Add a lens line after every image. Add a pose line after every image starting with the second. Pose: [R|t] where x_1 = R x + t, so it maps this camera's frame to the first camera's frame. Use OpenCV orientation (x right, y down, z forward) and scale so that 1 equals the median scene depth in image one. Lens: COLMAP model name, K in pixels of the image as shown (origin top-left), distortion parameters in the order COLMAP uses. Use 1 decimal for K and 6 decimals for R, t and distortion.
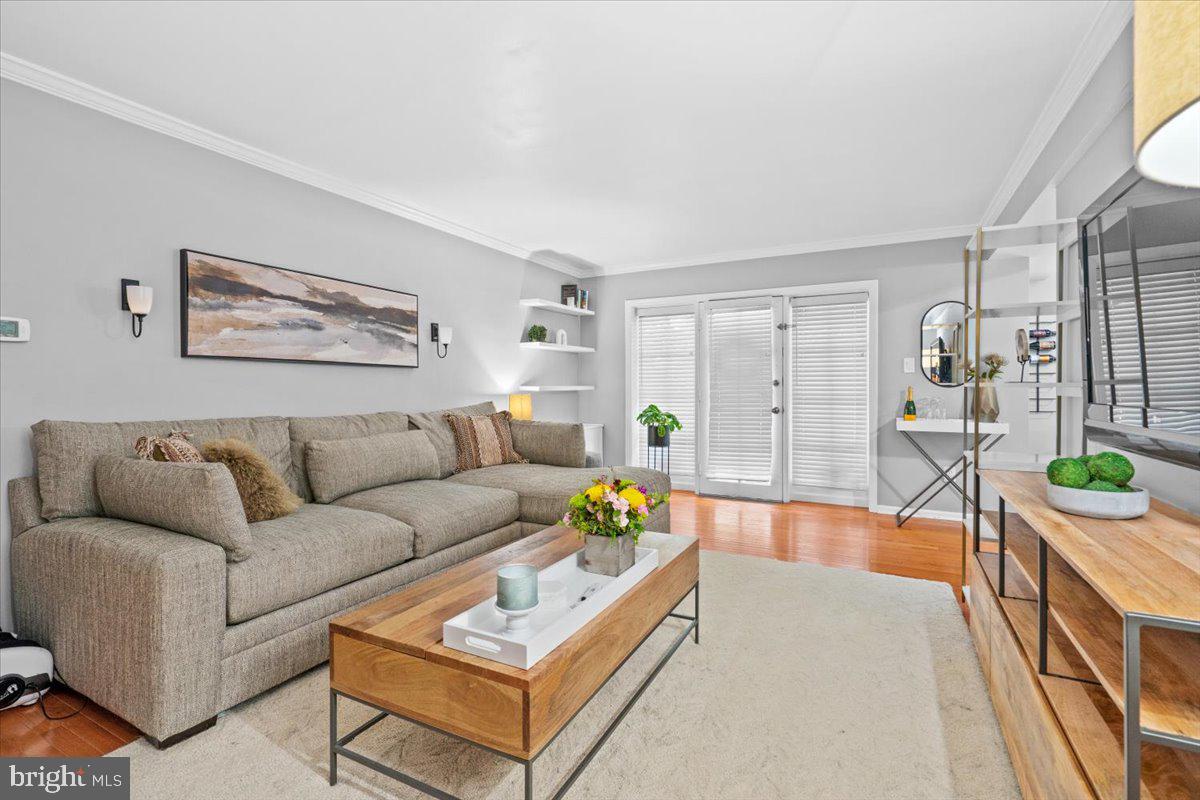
lens RADIAL K [[541.7, 0, 598.4], [0, 541.7, 393.1], [0, 0, 1]] dist [-0.004608, 0.002508]
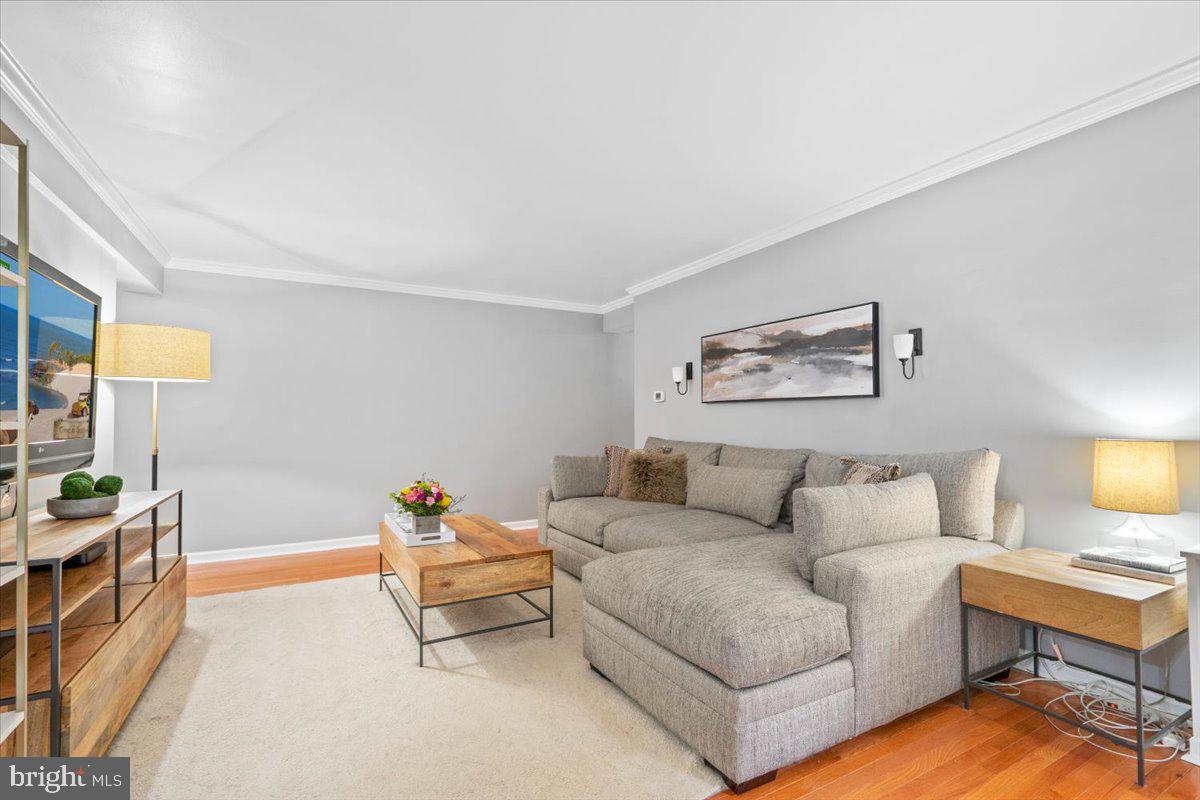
lens RADIAL K [[541.7, 0, 595.6], [0, 541.7, 413.1], [0, 0, 1]] dist [-0.004608, 0.002508]
pose [[-0.545896, -0.008791, -0.837807, 0.539872], [-0.004962, 0.999961, -0.007260, -0.016786], [0.837838, 0.000194, -0.545919, 1.135889]]
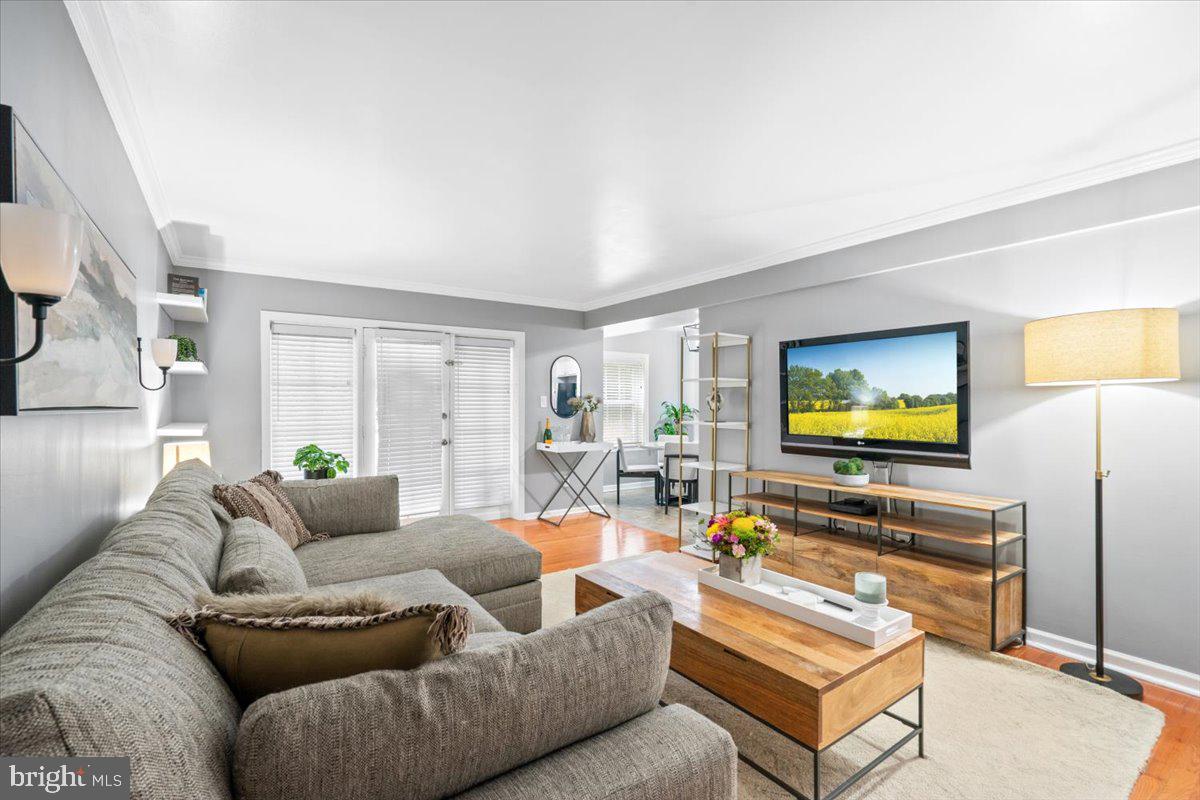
lens RADIAL K [[541.7, 0, 593.1], [0, 541.7, 403.2], [0, 0, 1]] dist [-0.004608, 0.002508]
pose [[0.470933, 0.000928, 0.882169, -0.626305], [0.008907, 0.999943, -0.005807, -0.047325], [-0.882124, 0.010592, 0.470898, 0.343406]]
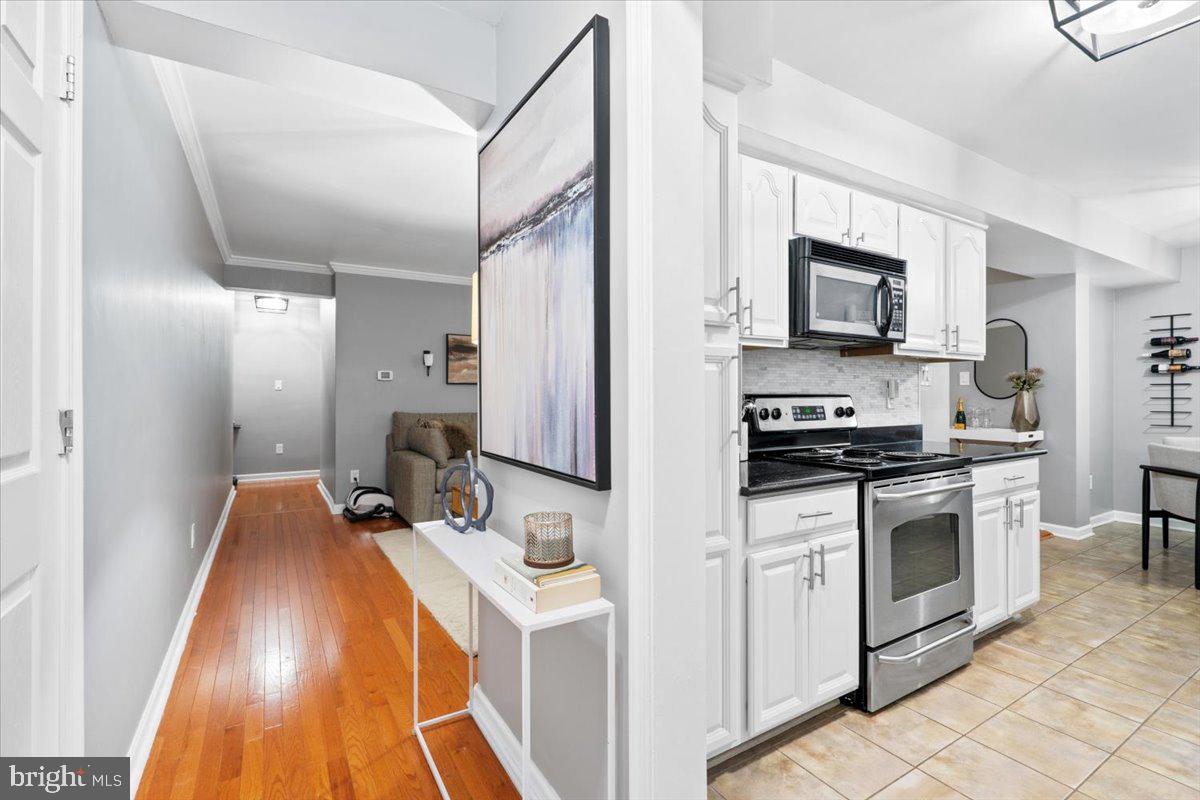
lens RADIAL K [[541.7, 0, 602.6], [0, 541.7, 394.2], [0, 0, 1]] dist [-0.004608, 0.002508]
pose [[0.862930, 0.002454, -0.505317, 0.602383], [-0.005291, 0.999977, -0.004179, -0.014284], [0.505295, 0.006280, 0.862924, -0.383410]]
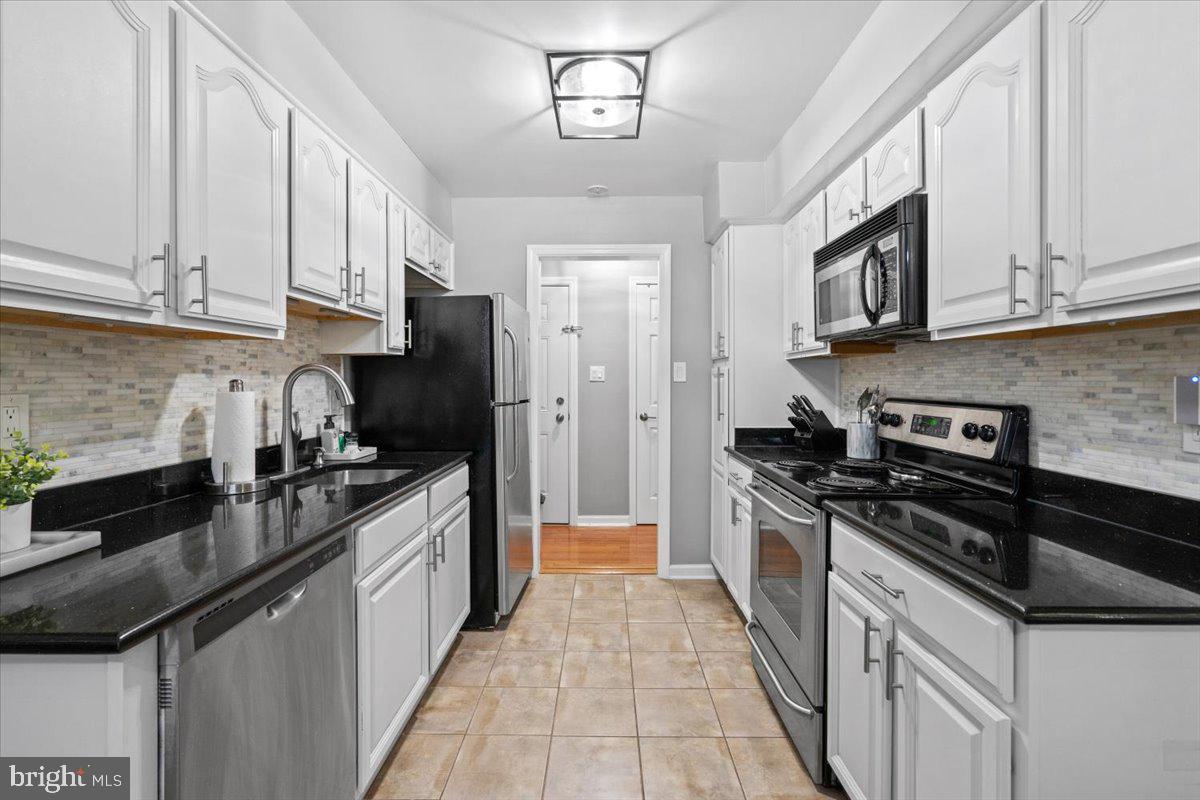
lens RADIAL K [[541.7, 0, 602.7], [0, 541.7, 388.5], [0, 0, 1]] dist [-0.004608, 0.002508]
pose [[-0.885815, 0.008994, -0.463952, 1.010831], [0.000096, 0.999816, 0.019199, -0.040847], [0.464039, 0.016962, -0.885652, 0.681088]]
